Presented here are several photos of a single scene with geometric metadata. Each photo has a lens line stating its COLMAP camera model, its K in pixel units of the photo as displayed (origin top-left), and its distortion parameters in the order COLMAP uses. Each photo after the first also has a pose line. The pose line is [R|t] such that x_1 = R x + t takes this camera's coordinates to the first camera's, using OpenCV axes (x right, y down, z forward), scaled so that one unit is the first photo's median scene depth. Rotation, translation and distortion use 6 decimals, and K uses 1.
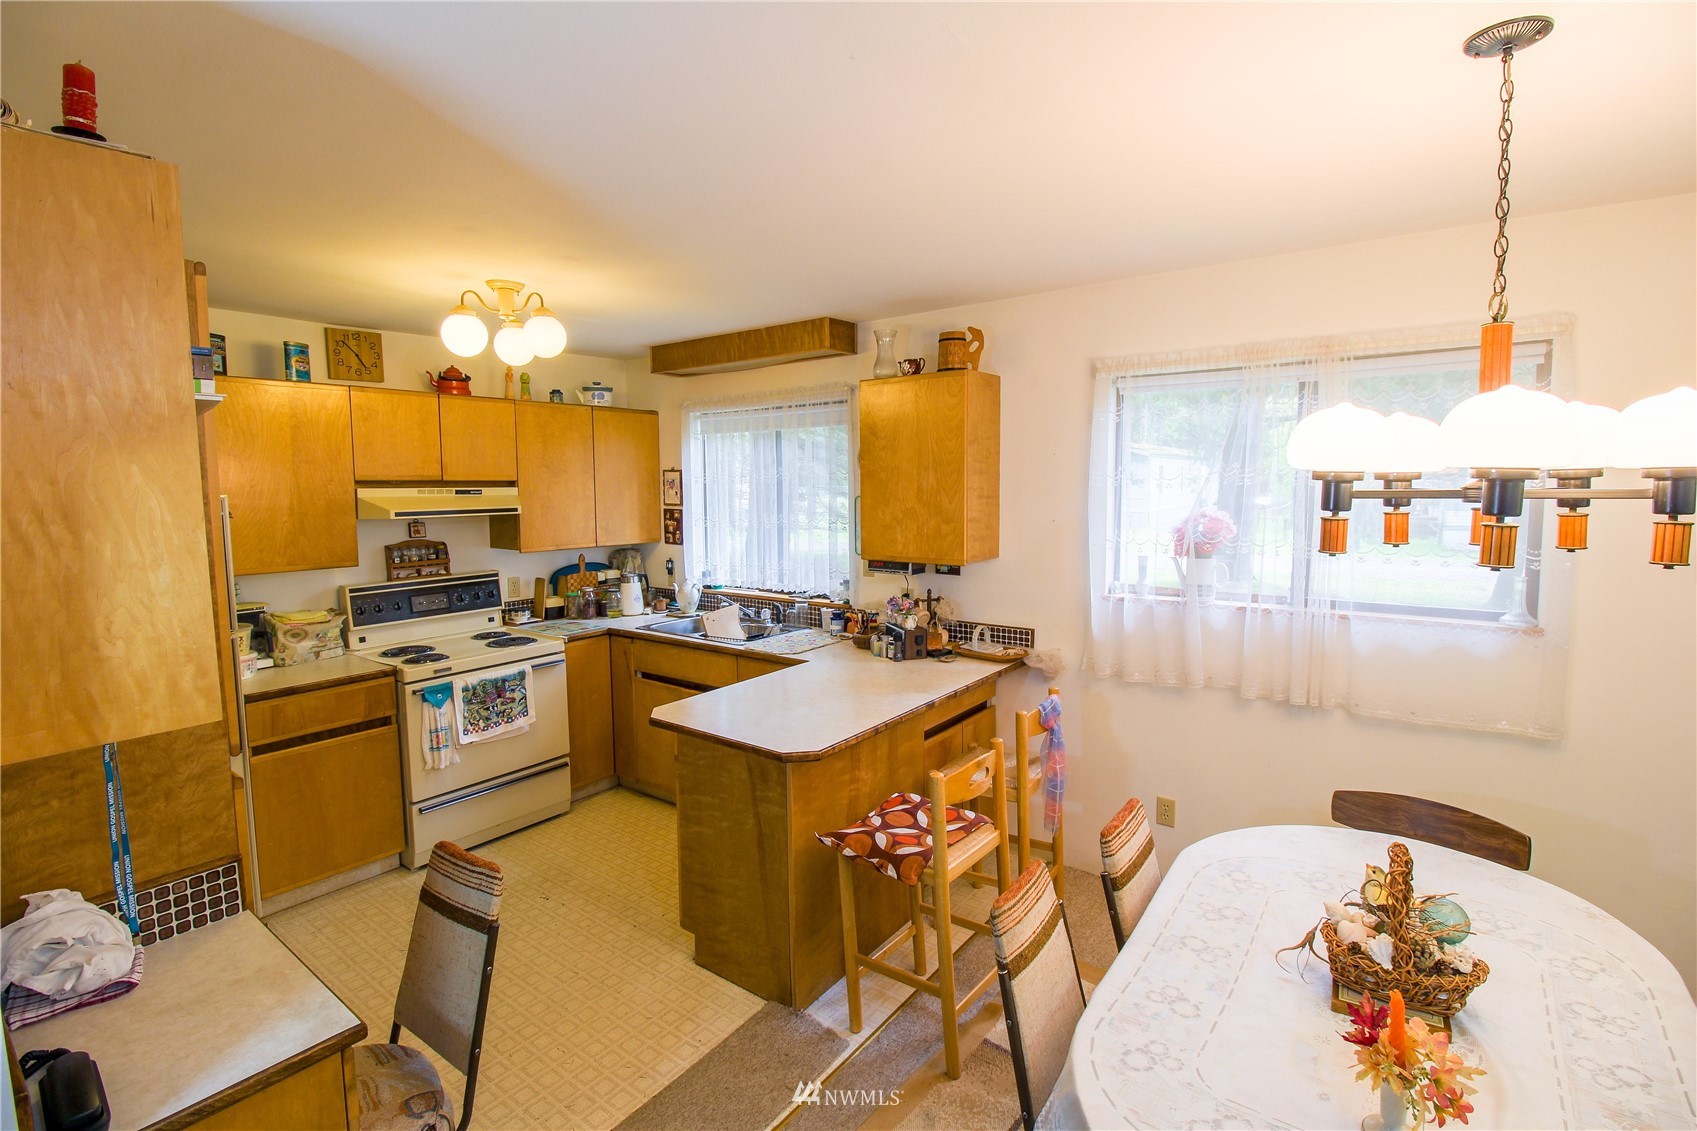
lens RADIAL K [[785.1, 0, 860.2], [0, 785.1, 549.1], [0, 0, 1]] dist [-0.006730, -0.007524]
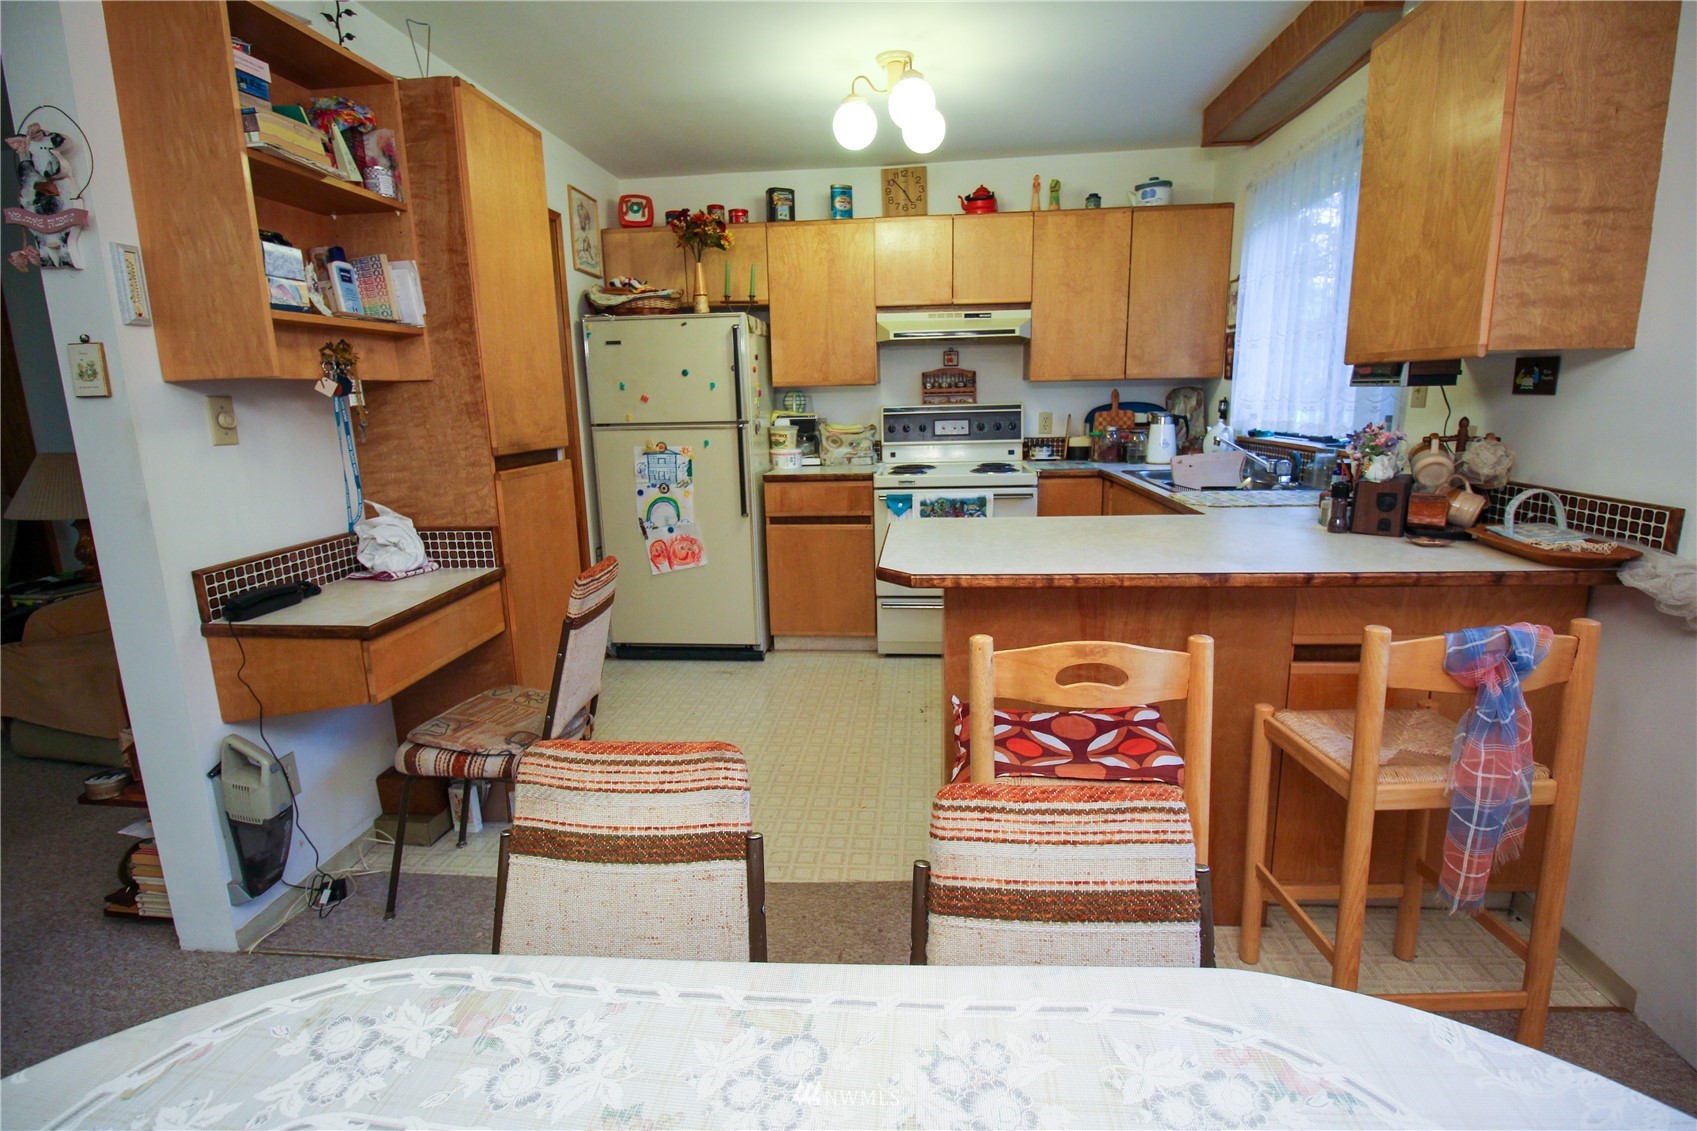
lens RADIAL K [[783.7, 0, 854.3], [0, 783.7, 551.4], [0, 0, 1]] dist [-0.001355, -0.012427]
pose [[0.520961, 0.165677, -0.837347, 0.333790], [-0.056628, 0.985530, 0.159764, 0.080257], [0.851700, -0.035813, 0.522805, 0.373795]]
